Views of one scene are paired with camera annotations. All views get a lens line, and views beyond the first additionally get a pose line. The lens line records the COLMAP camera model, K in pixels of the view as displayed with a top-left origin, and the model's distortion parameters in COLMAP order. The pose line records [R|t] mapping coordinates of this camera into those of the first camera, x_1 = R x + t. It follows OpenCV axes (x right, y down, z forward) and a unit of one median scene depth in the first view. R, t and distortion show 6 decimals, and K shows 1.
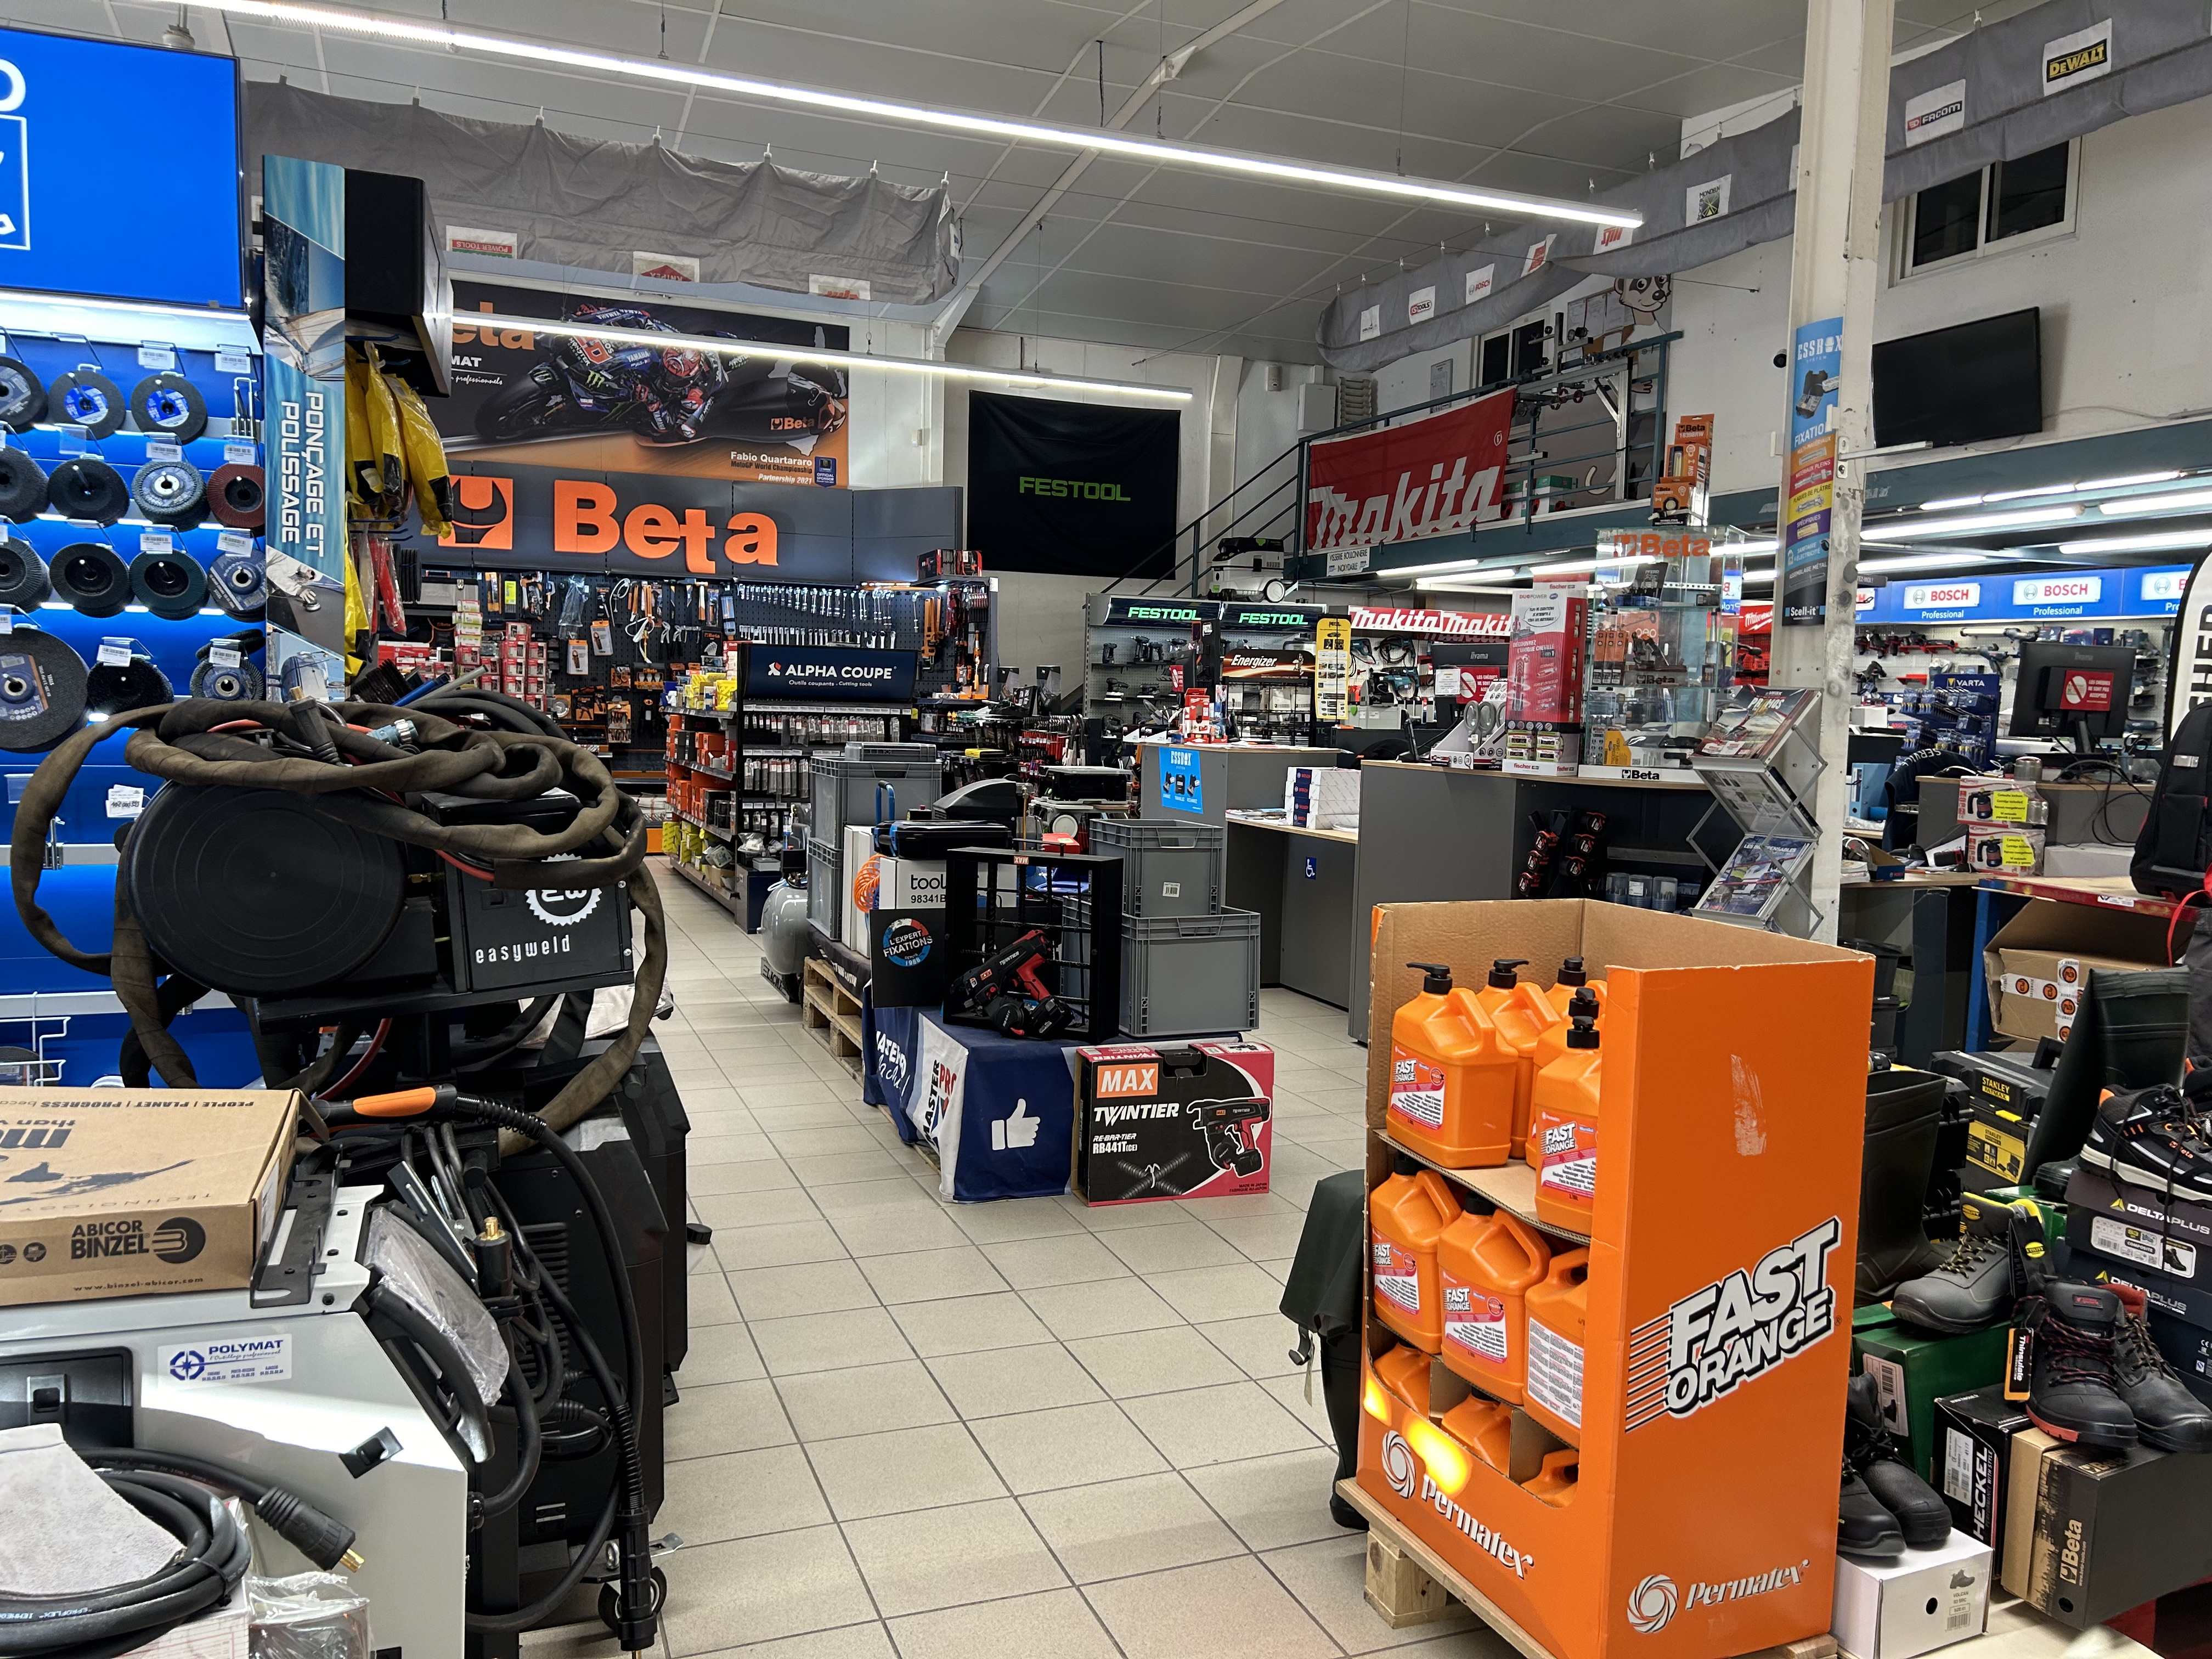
lens RADIAL K [[1663.3, 0, 1106.0], [0, 1663.3, 829.5], [0, 0, 1]] dist [0.068187, -0.083203]
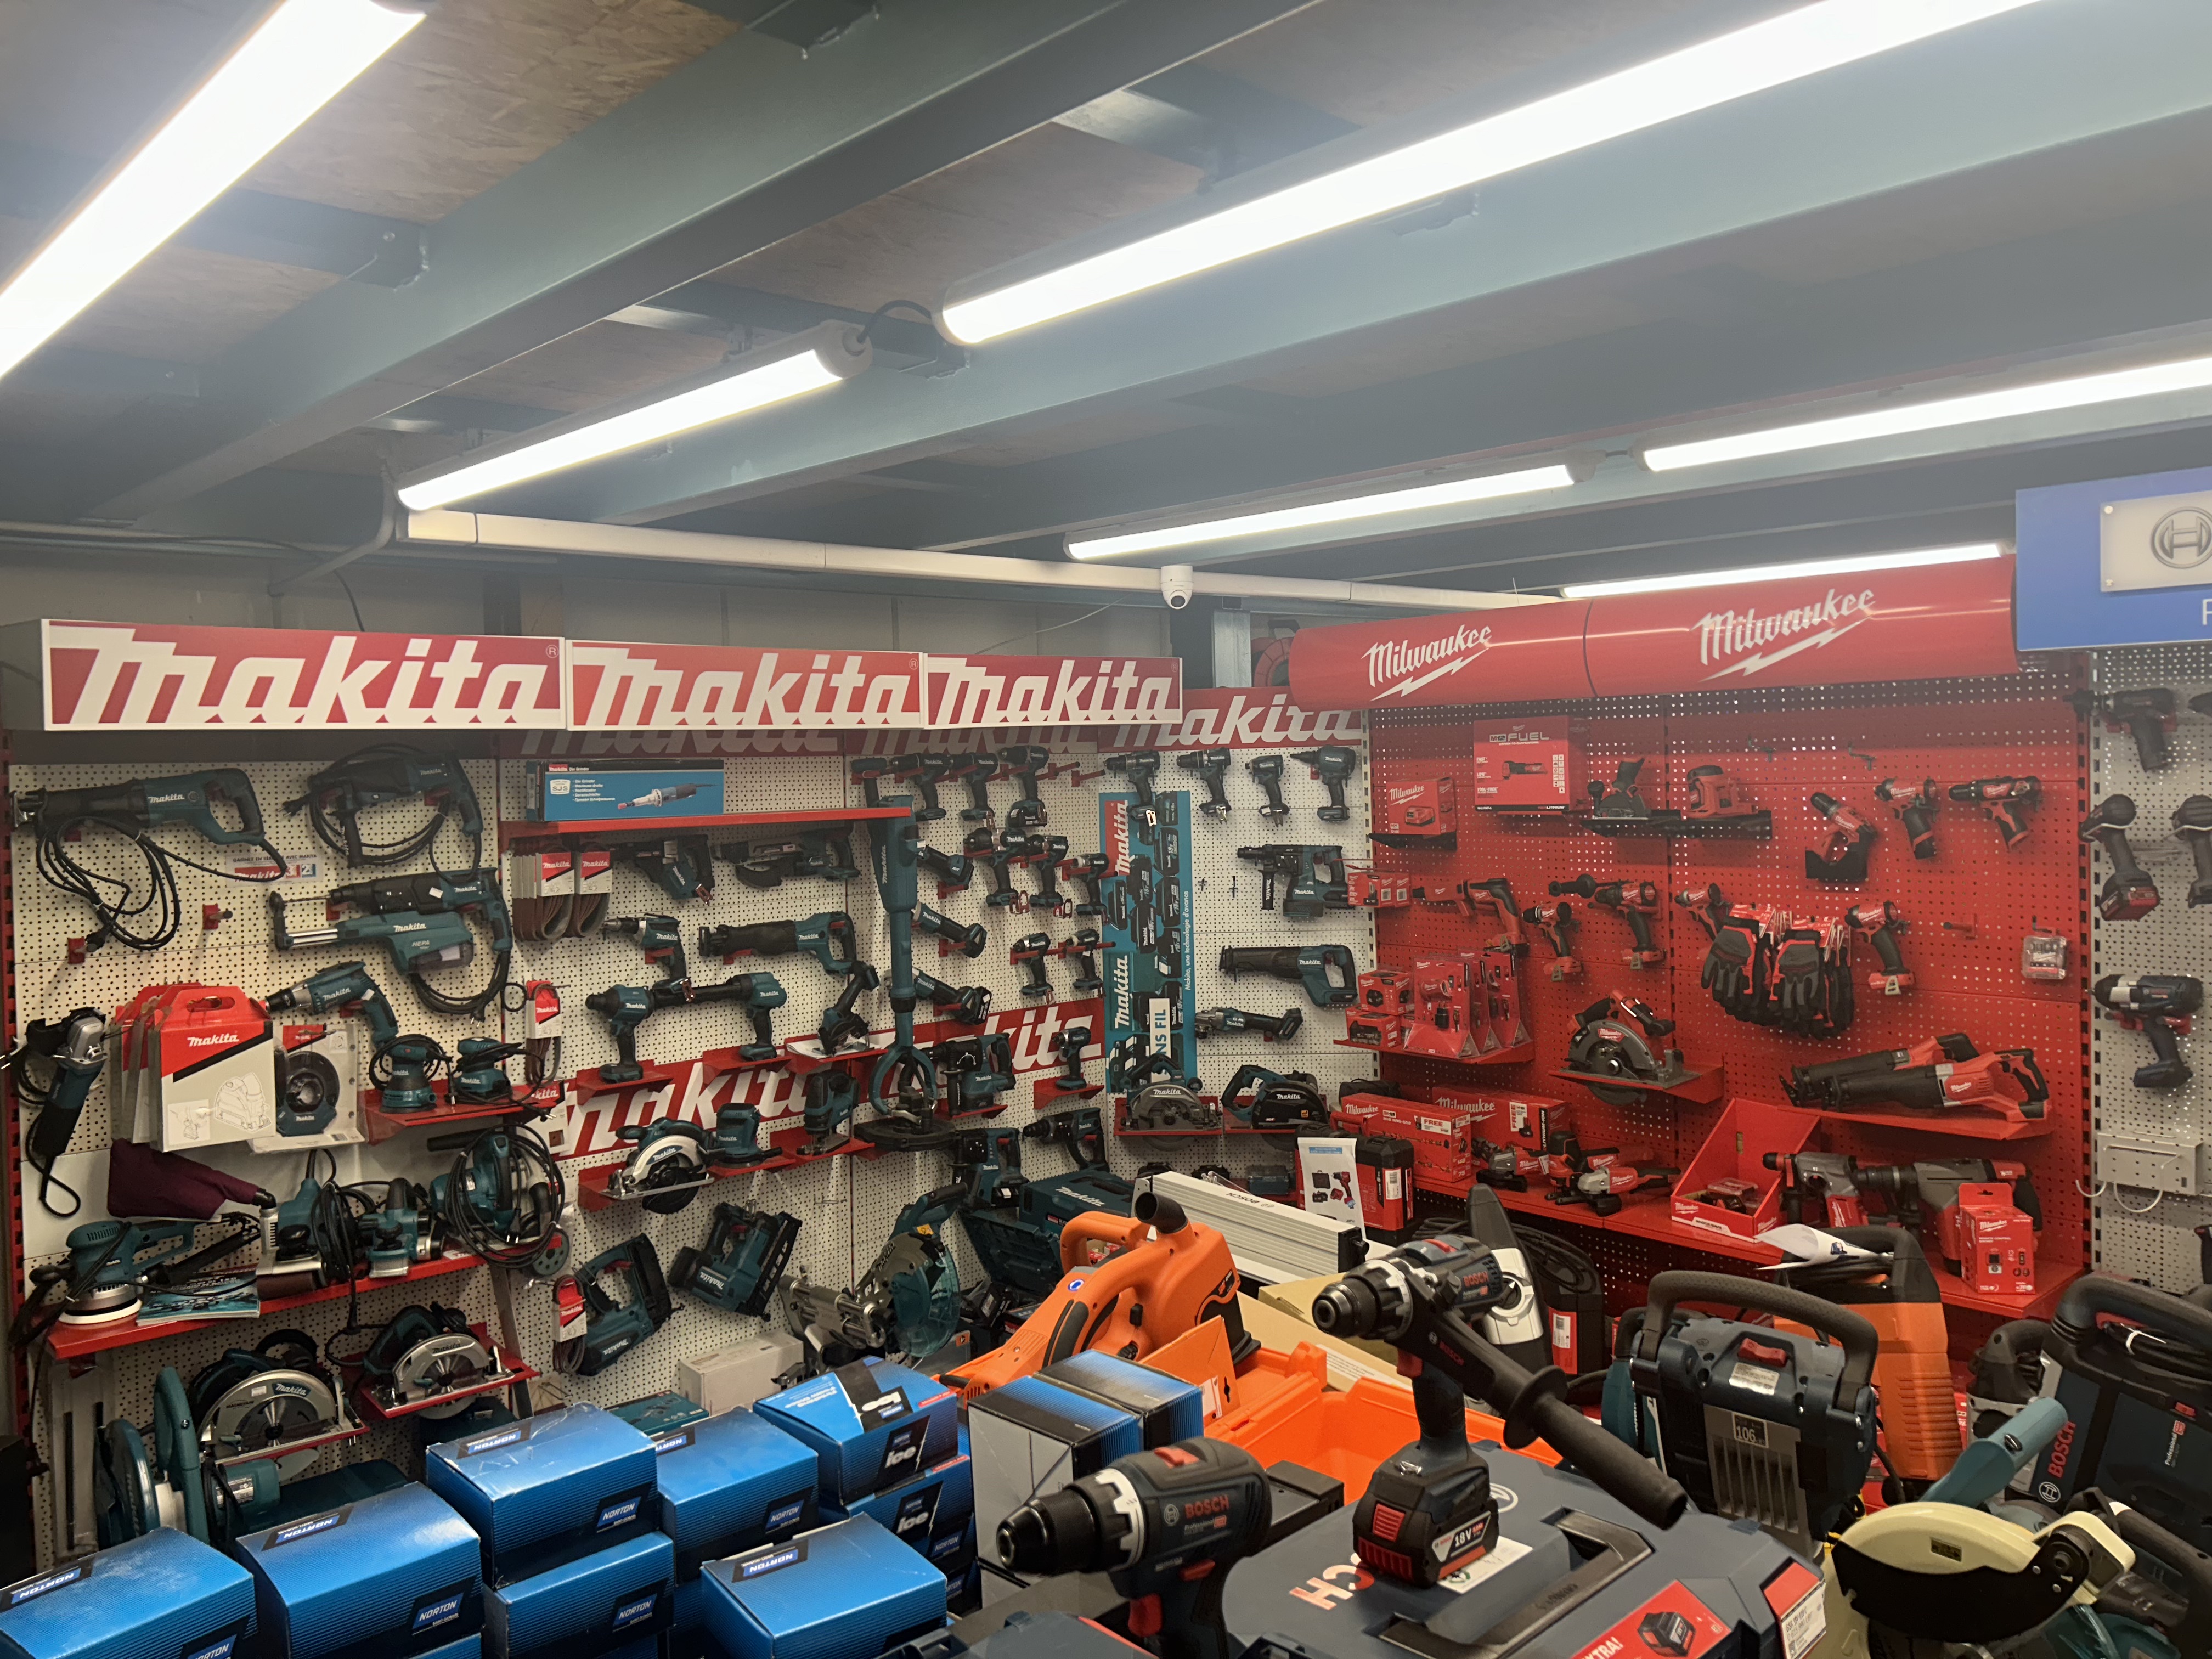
lens RADIAL K [[1656.1, 0, 1099.3], [0, 1656.1, 808.0], [0, 0, 1]] dist [0.058666, -0.066837]
pose [[0.928284, -0.067267, 0.365737, 0.268348], [0.083790, 0.996047, -0.029474, -0.137569], [-0.362309, 0.058006, 0.930251, 1.103498]]
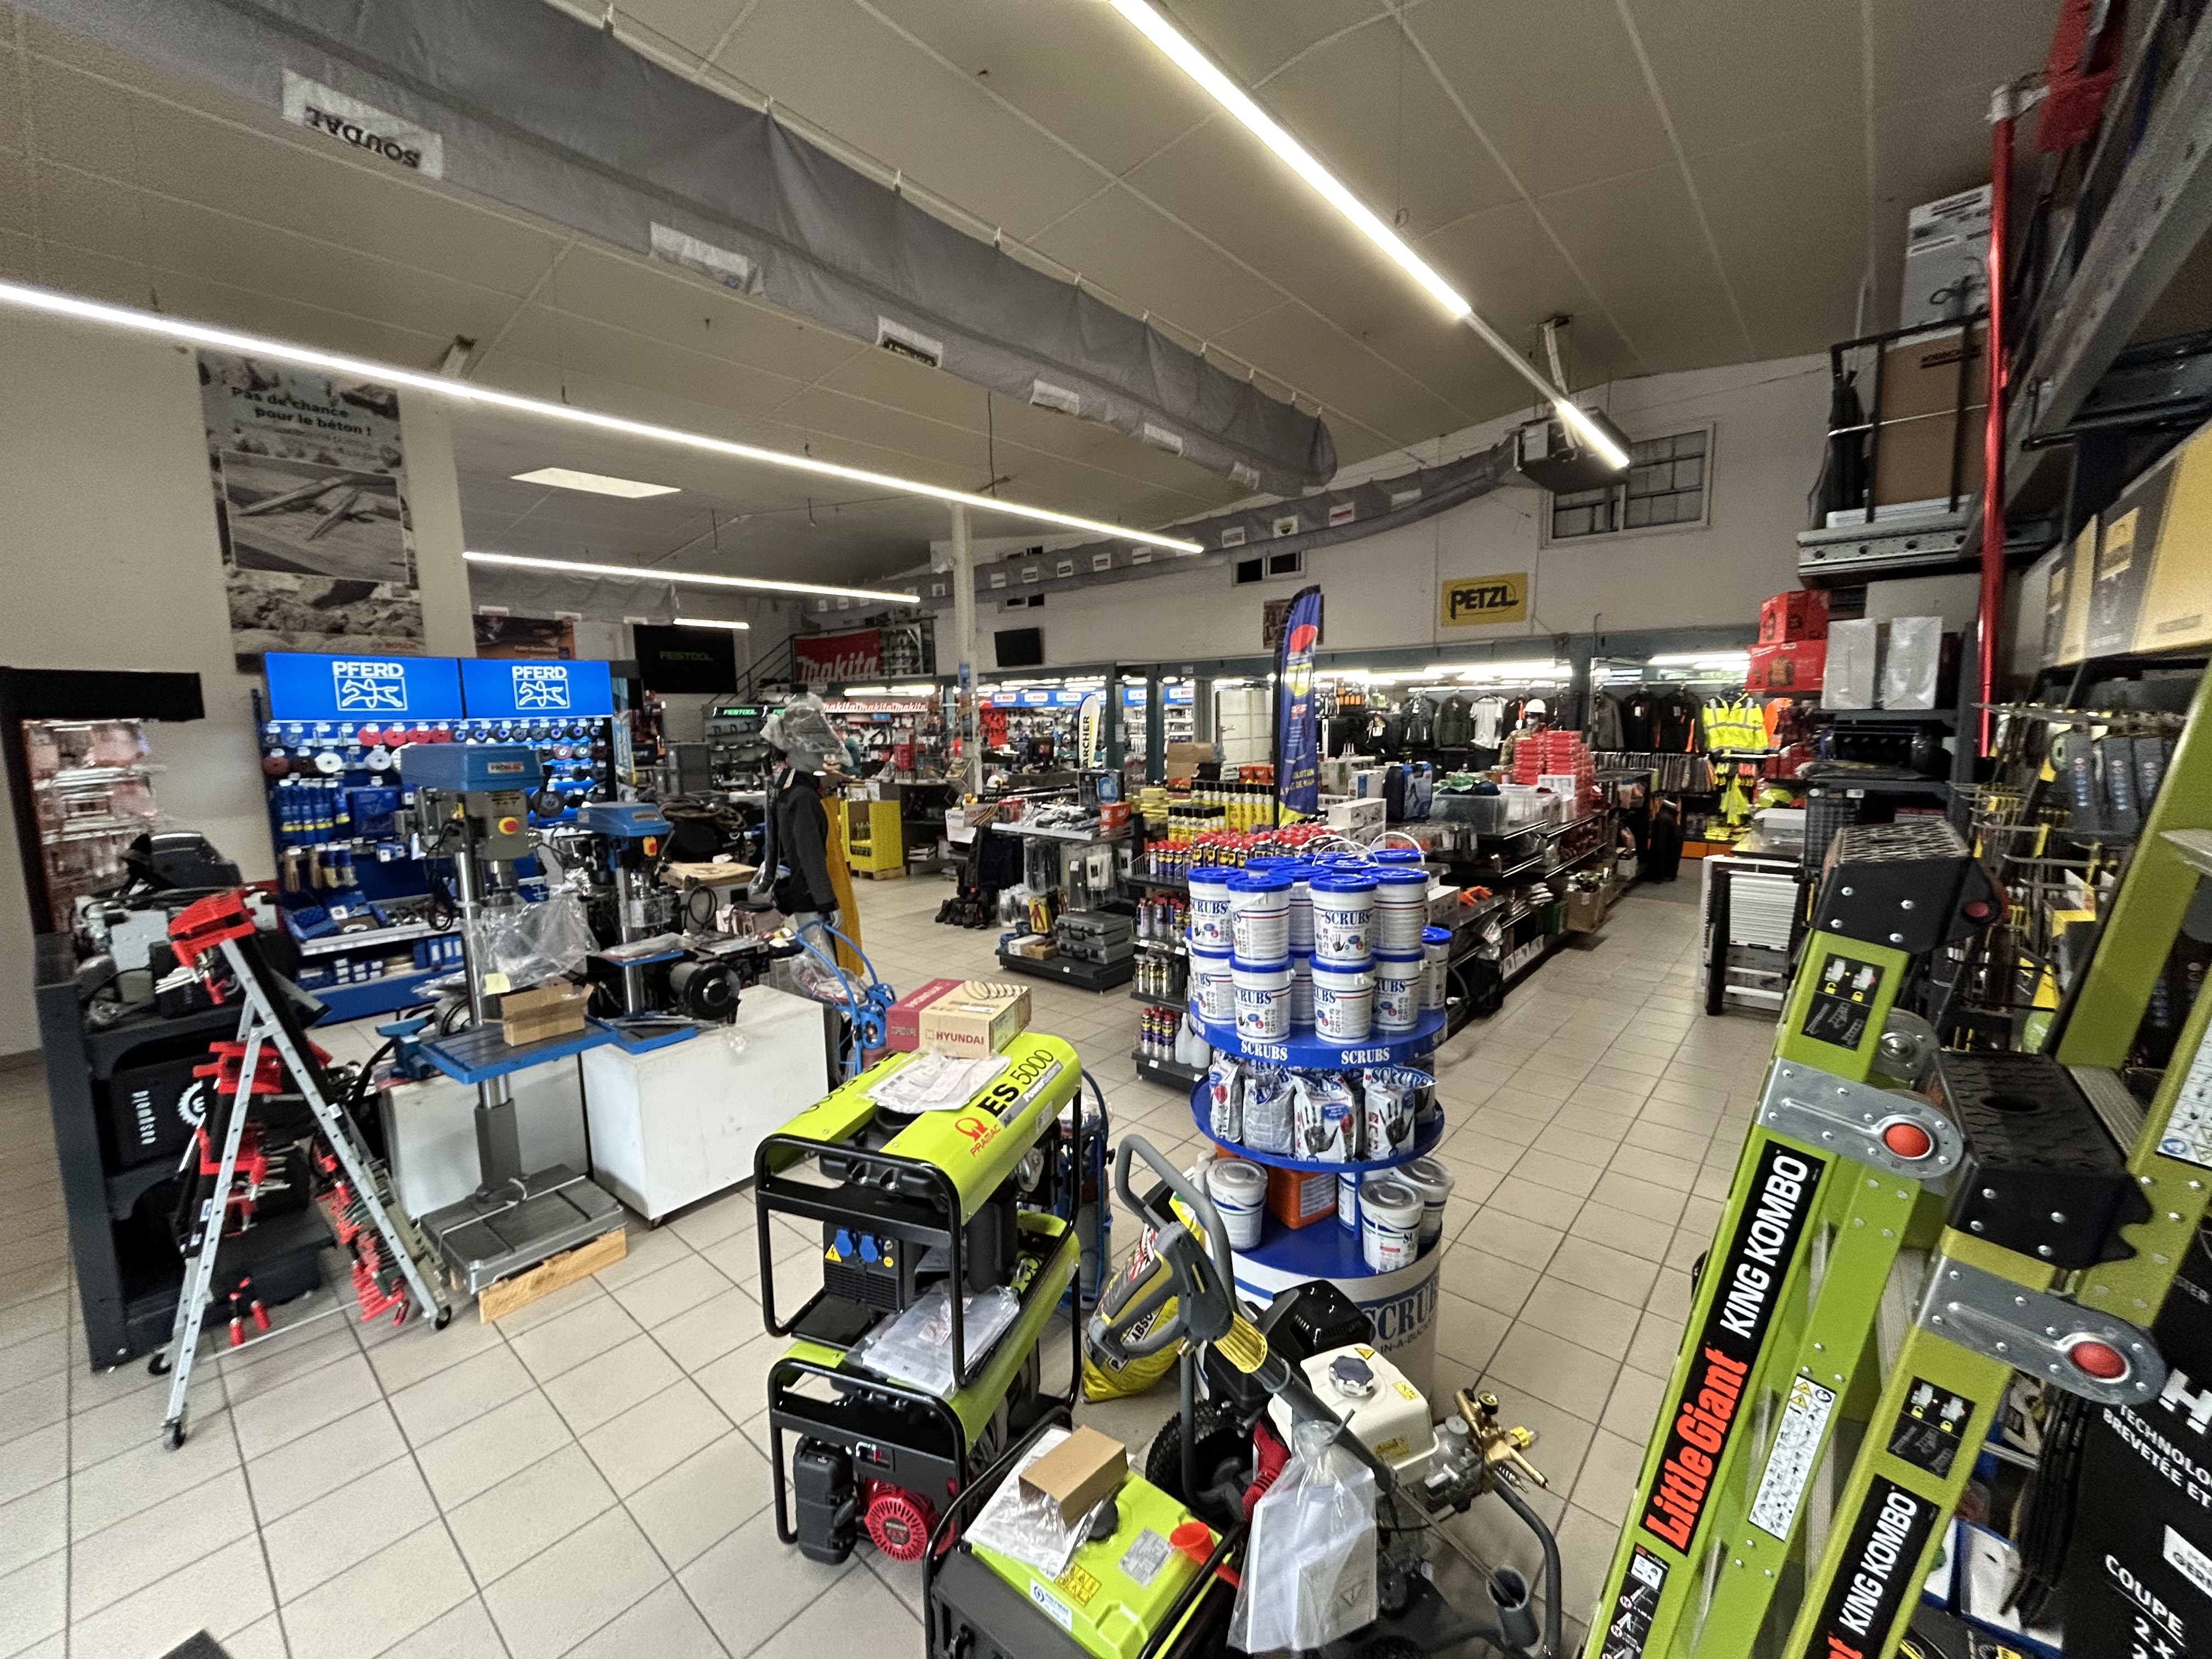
lens RADIAL K [[890.5, 0, 1101.9], [0, 890.5, 826.4], [0, 0, 1]] dist [-0.000275, 0.005503]
pose [[0.886216, -0.102576, 0.451774, -0.125966], [0.079762, 0.994401, 0.069315, -0.020330], [-0.456355, -0.025393, 0.889435, -0.464863]]
